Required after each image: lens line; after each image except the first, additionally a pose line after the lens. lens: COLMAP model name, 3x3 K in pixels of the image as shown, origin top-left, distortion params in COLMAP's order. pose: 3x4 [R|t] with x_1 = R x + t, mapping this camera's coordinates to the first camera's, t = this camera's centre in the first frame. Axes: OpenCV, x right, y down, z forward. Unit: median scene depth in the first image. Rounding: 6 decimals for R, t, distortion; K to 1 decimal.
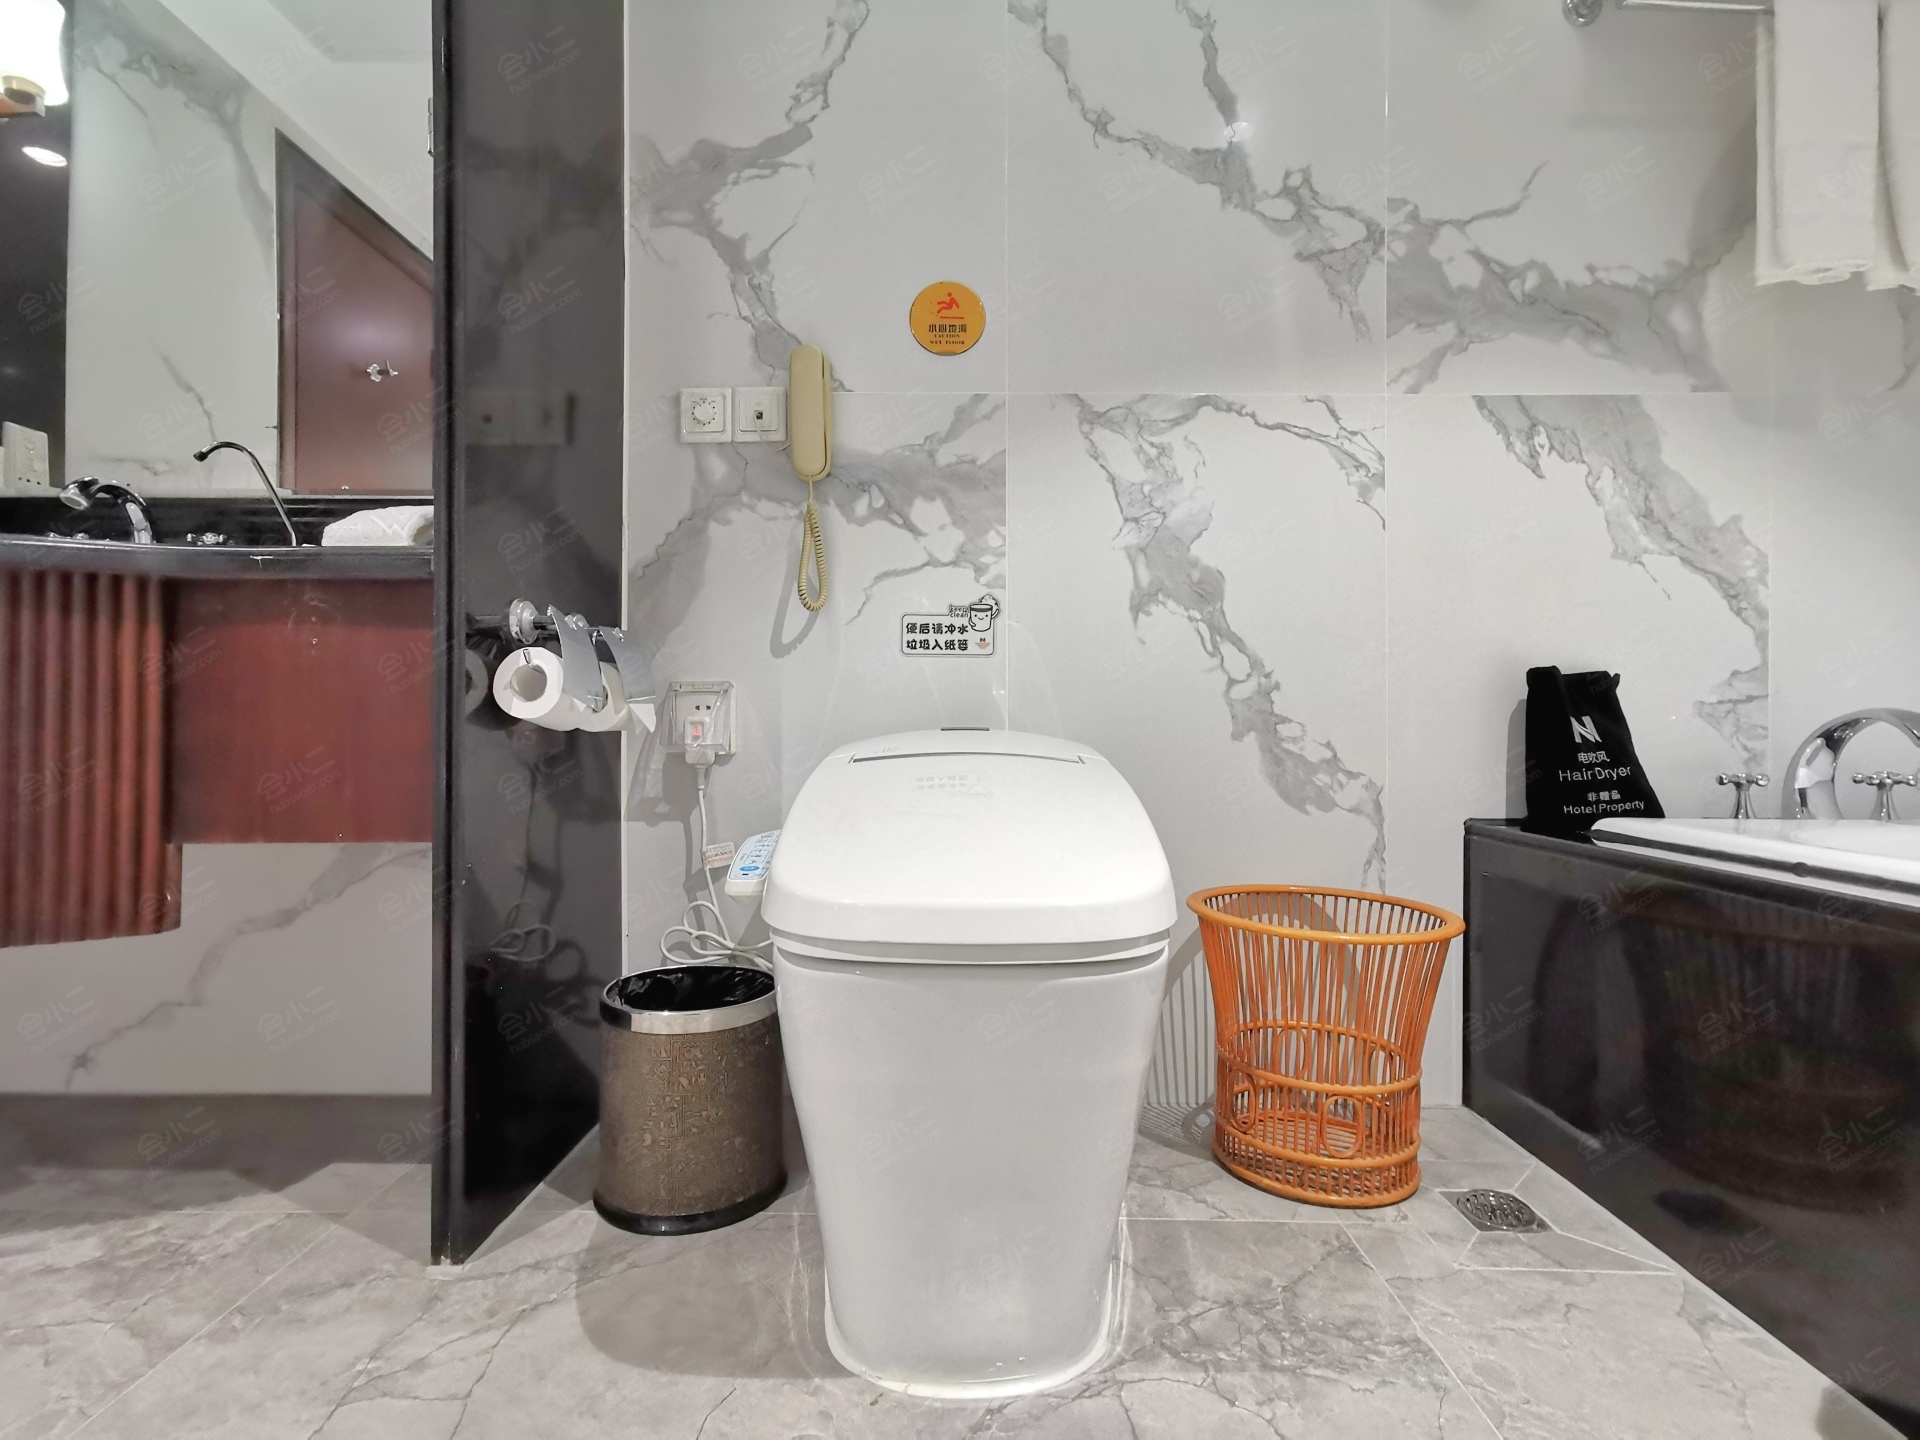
lens RADIAL K [[929.9, 0, 966.9], [0, 929.9, 717.0], [0, 0, 1]] dist [-0.032347, 0.032665]
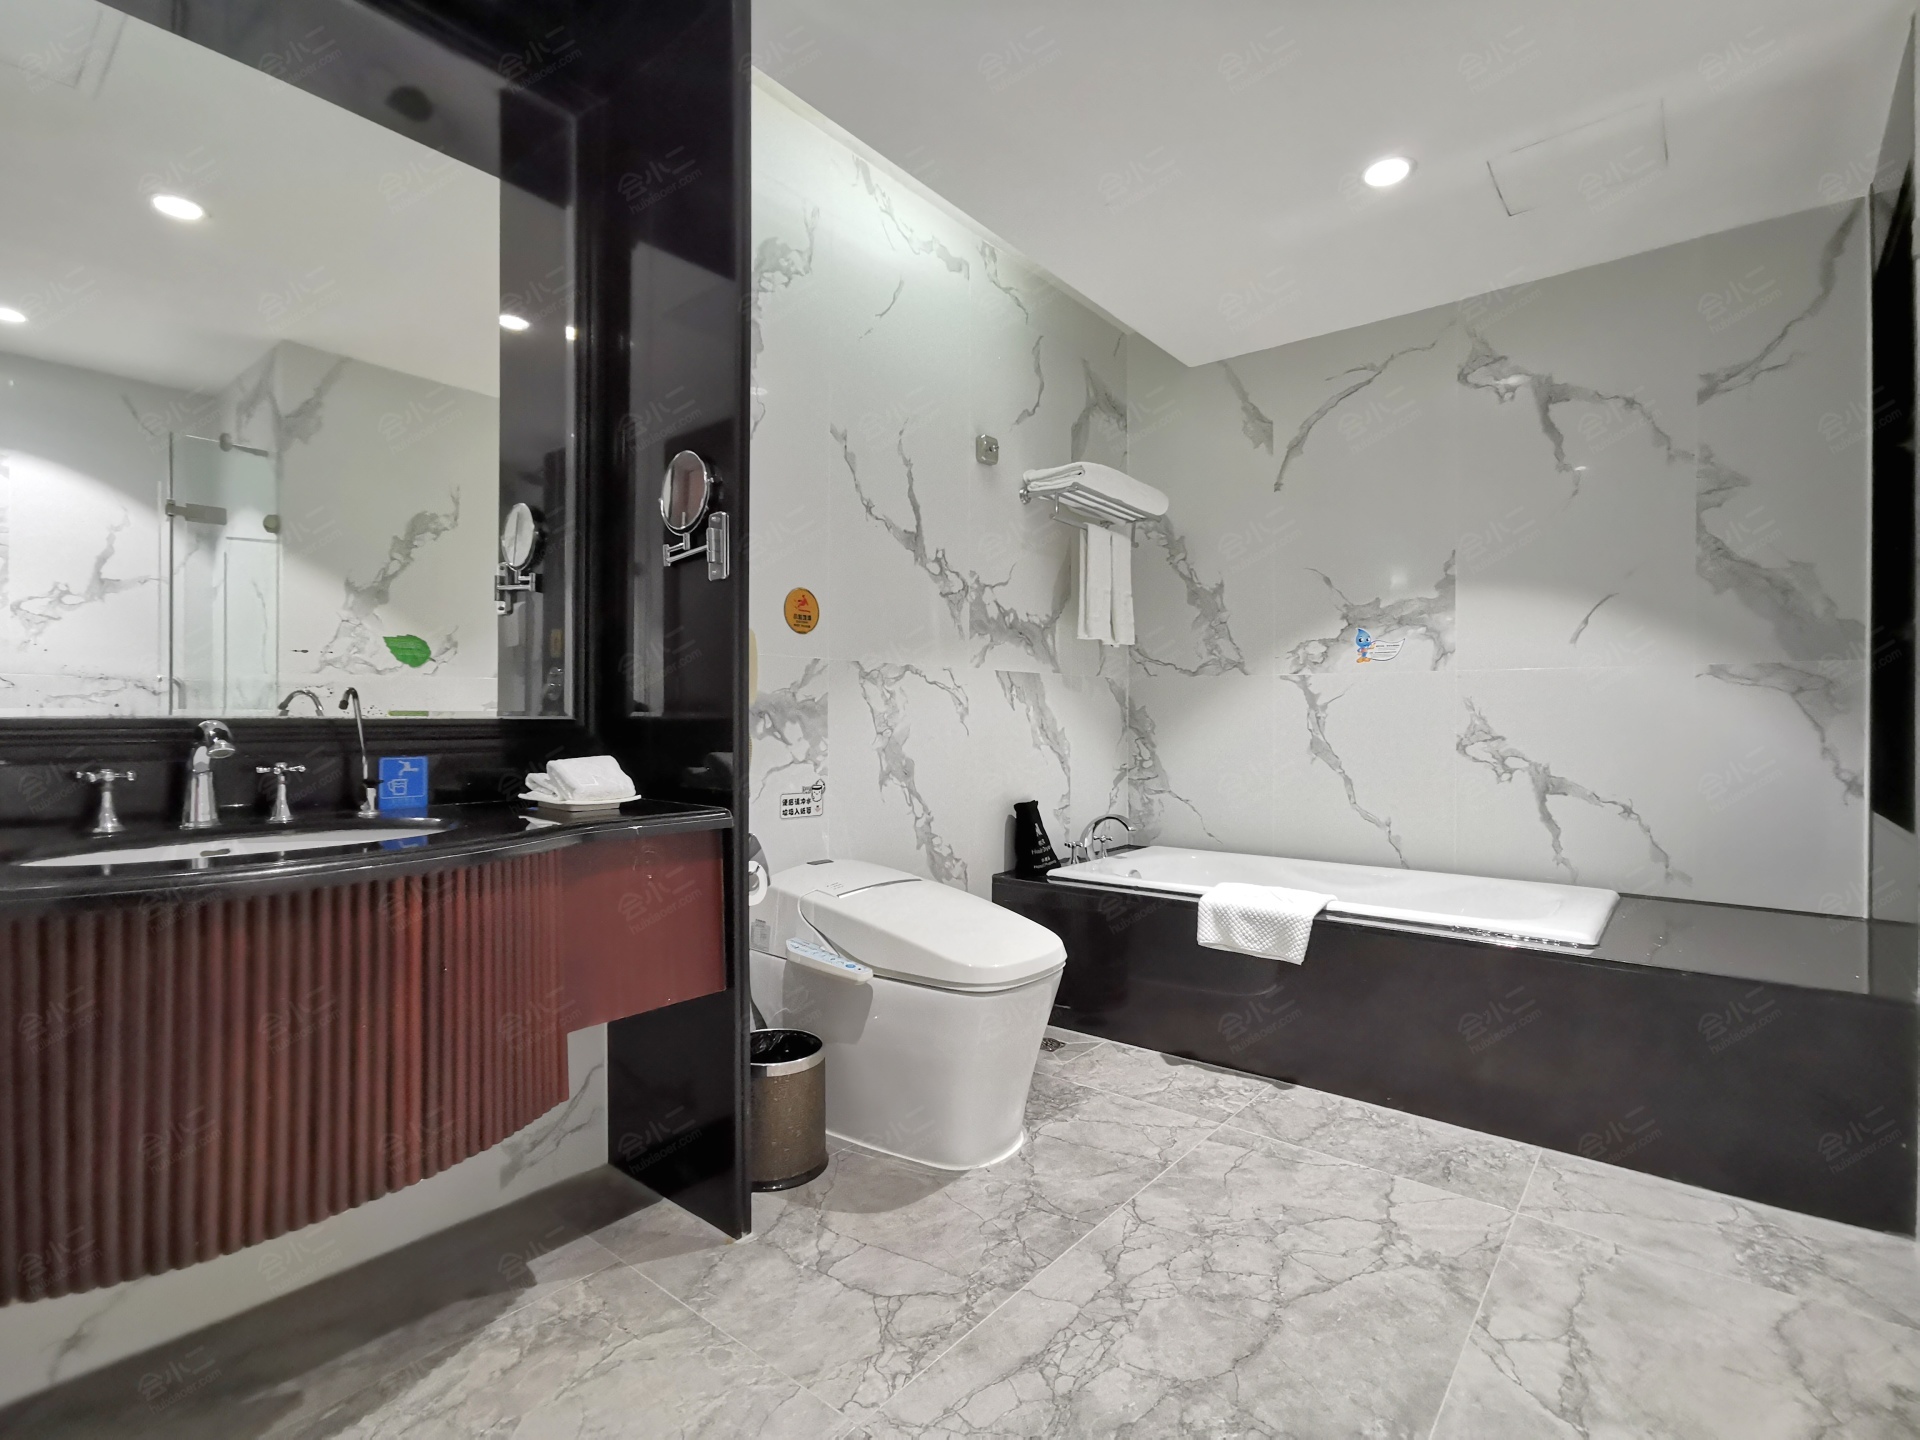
lens RADIAL K [[929.9, 0, 966.9], [0, 929.9, 717.0], [0, 0, 1]] dist [-0.032347, 0.032665]
pose [[0.621720, -0.001551, 0.783238, -1.127875], [-0.005434, 0.999965, 0.006293, -0.256243], [-0.783221, -0.008169, 0.621690, -0.251030]]
